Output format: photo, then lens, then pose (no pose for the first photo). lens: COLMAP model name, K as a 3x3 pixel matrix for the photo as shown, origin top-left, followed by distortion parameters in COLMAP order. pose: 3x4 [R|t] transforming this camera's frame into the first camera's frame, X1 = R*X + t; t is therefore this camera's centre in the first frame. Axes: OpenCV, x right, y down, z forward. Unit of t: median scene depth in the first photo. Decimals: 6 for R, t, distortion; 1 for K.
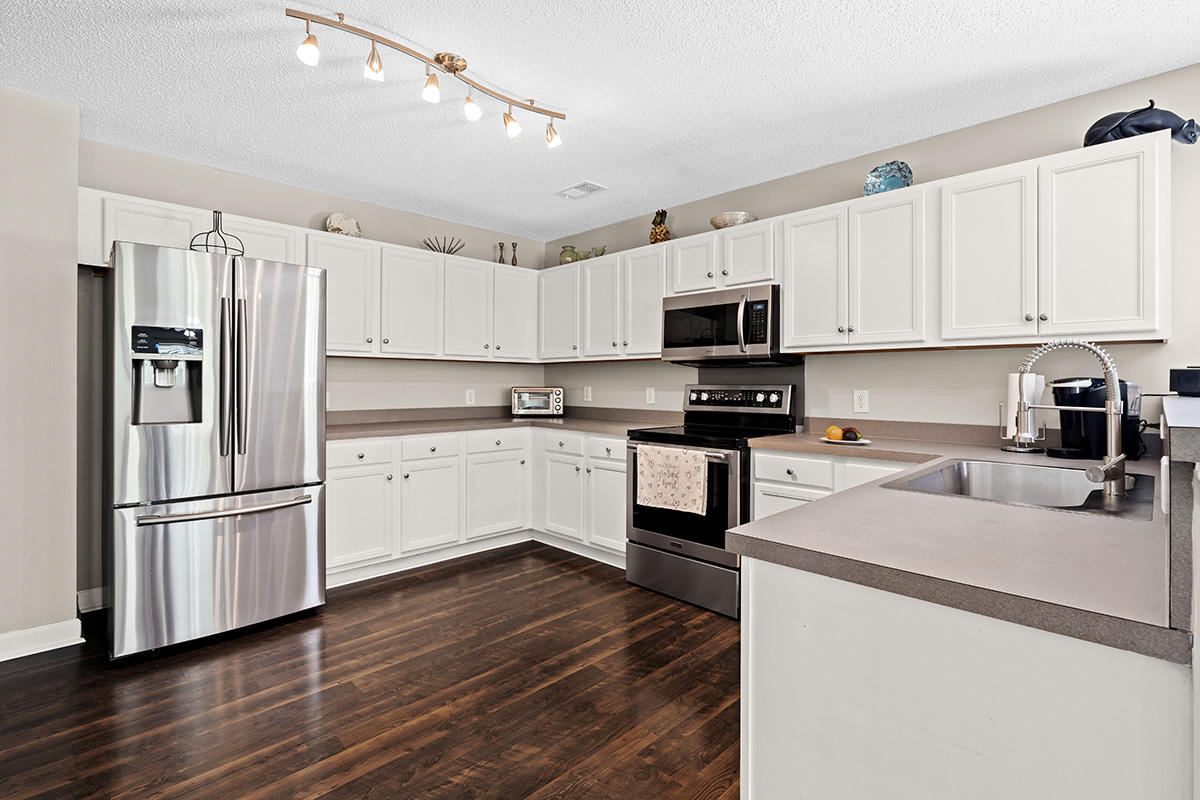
lens RADIAL K [[555.9, 0, 602.3], [0, 555.9, 378.8], [0, 0, 1]] dist [-0.003003, 0.000291]
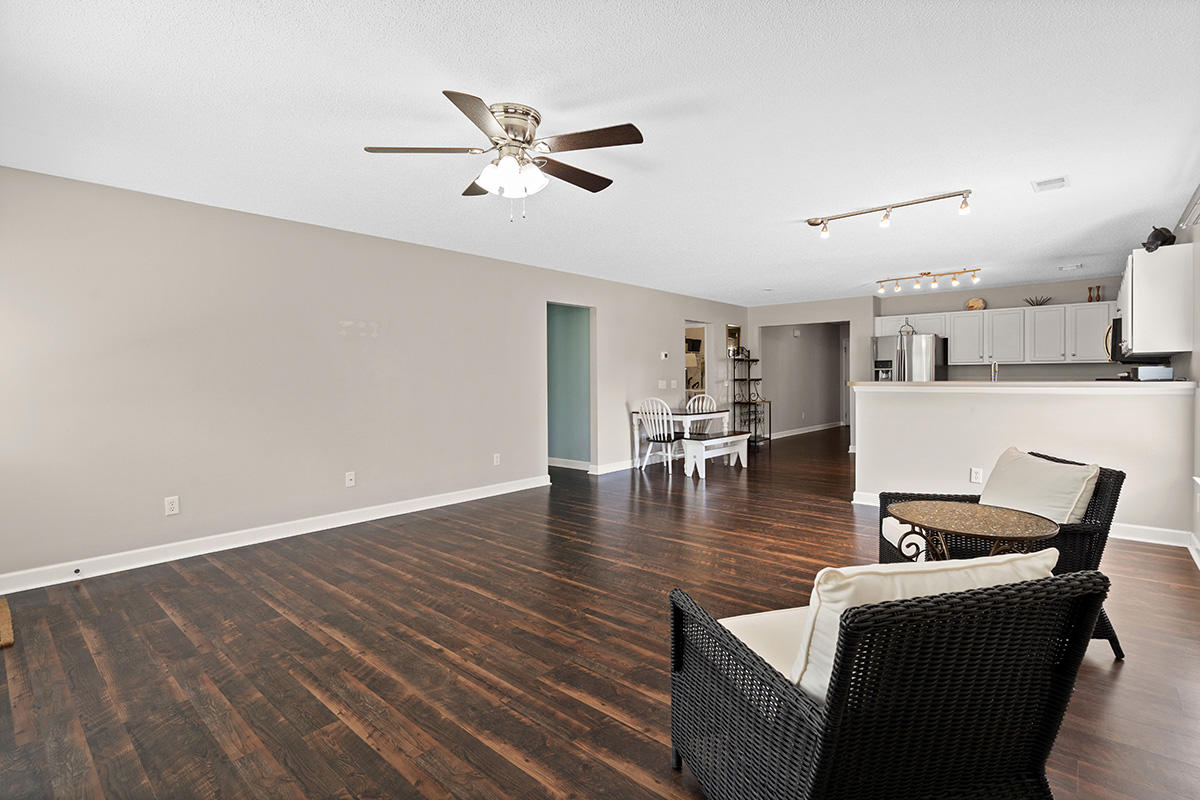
lens RADIAL K [[555.9, 0, 602.3], [0, 555.9, 378.8], [0, 0, 1]] dist [-0.003003, 0.000291]
pose [[0.065830, -0.007040, -0.997806, 1.927174], [0.008901, 0.999939, -0.006468, 0.018735], [0.997791, -0.008455, 0.065888, -0.720029]]
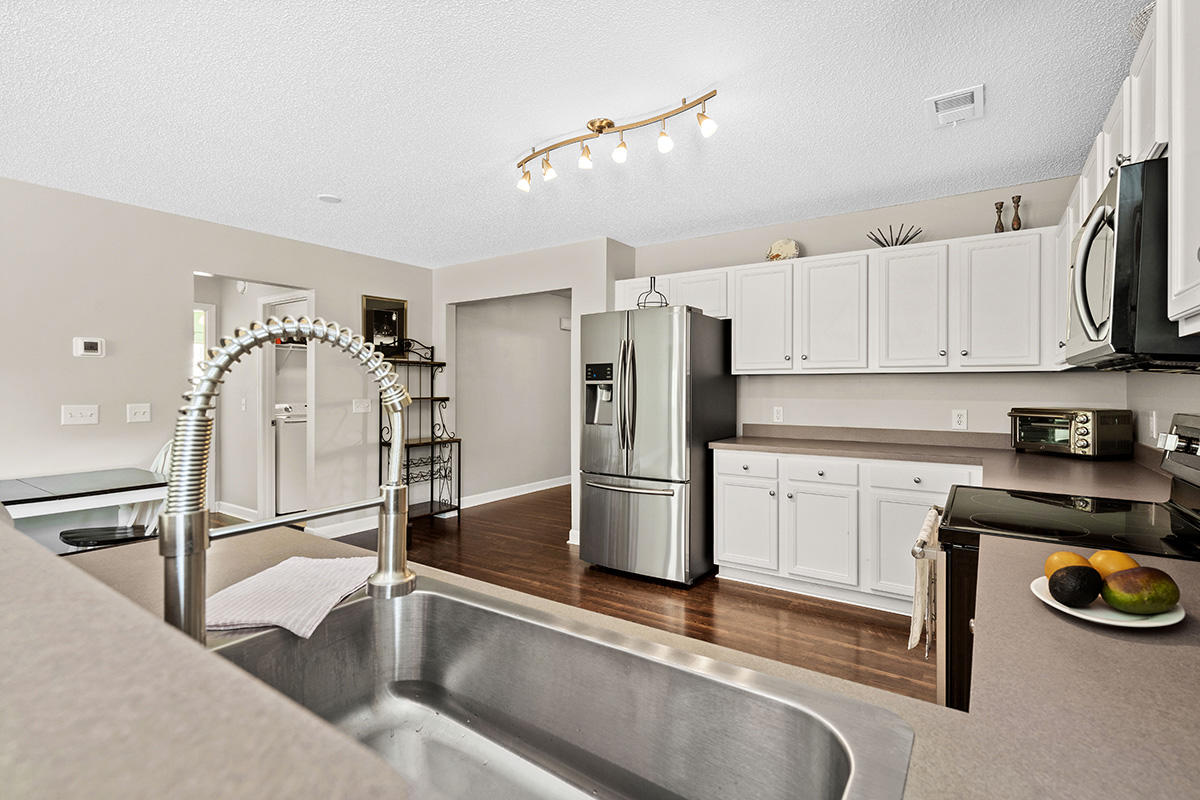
lens RADIAL K [[556.0, 0, 608.5], [0, 556.0, 389.0], [0, 0, 1]] dist [-0.003168, -0.000242]
pose [[0.193592, -0.005363, -0.981068, 0.613470], [0.004742, 0.999978, -0.004531, -0.011132], [0.981071, -0.003775, 0.193613, 0.562650]]
